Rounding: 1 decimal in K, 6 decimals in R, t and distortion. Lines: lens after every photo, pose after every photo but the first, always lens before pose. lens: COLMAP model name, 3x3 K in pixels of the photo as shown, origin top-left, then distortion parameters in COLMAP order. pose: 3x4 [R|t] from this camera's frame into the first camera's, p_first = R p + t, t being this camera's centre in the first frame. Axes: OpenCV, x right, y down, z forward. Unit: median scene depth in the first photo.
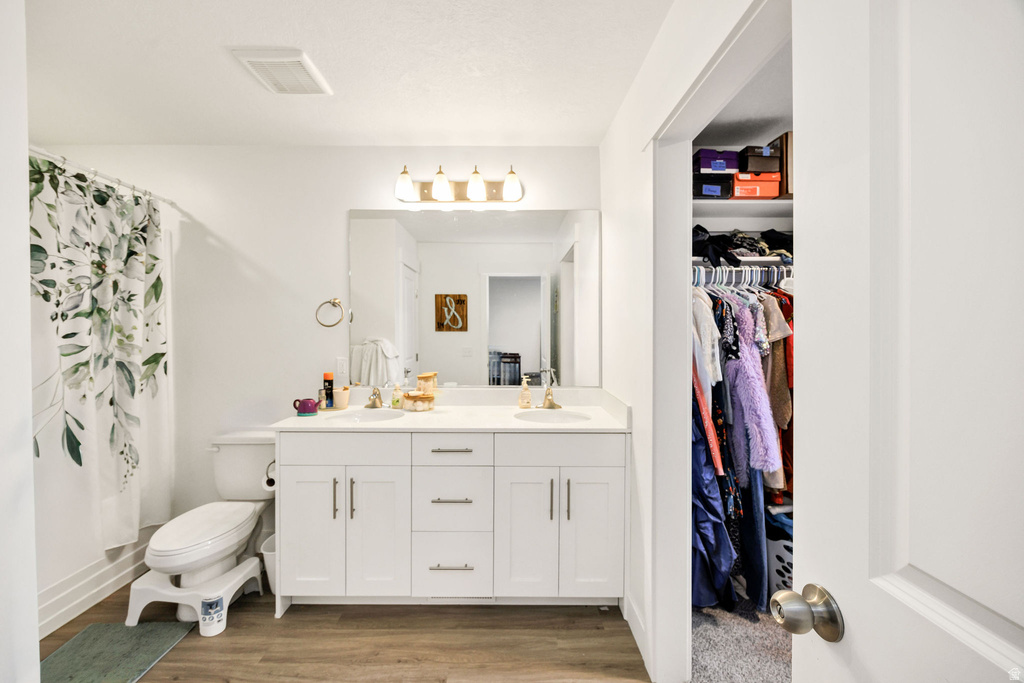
lens RADIAL K [[405.4, 0, 508.9], [0, 405.4, 340.4], [0, 0, 1]] dist [-0.003791, -0.000206]
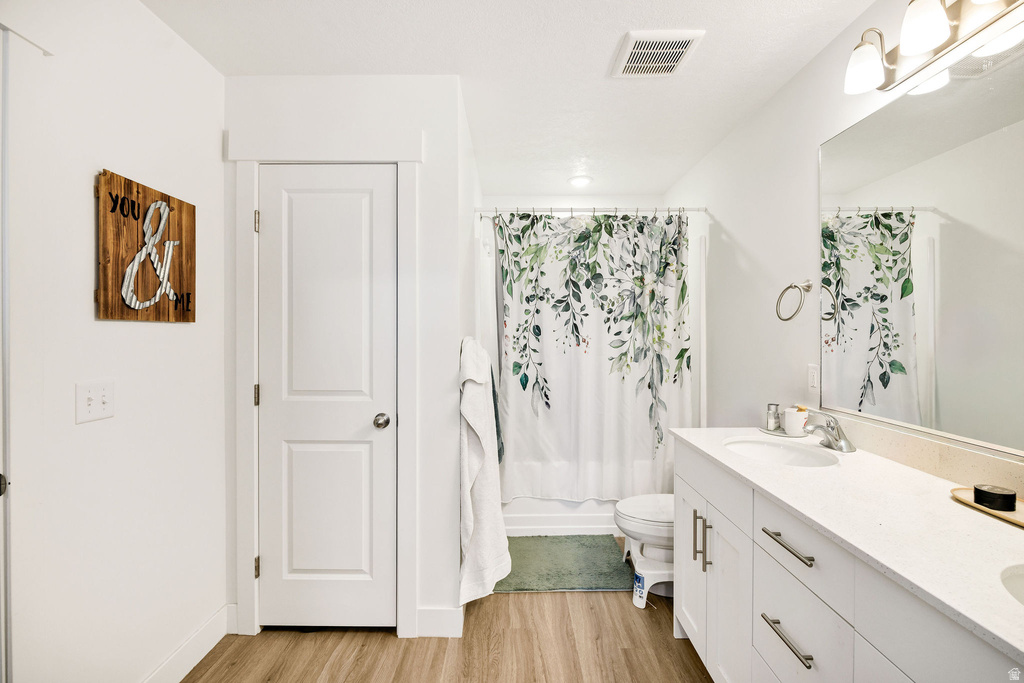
lens RADIAL K [[445.3, 0, 512.3], [0, 445.3, 336.4], [0, 0, 1]] dist [0.001473, -0.000030]
pose [[-0.003256, 0.000410, -0.999995, 0.428884], [-0.009083, 0.999959, 0.000440, 0.001309], [0.999953, 0.009085, -0.003253, 0.592494]]
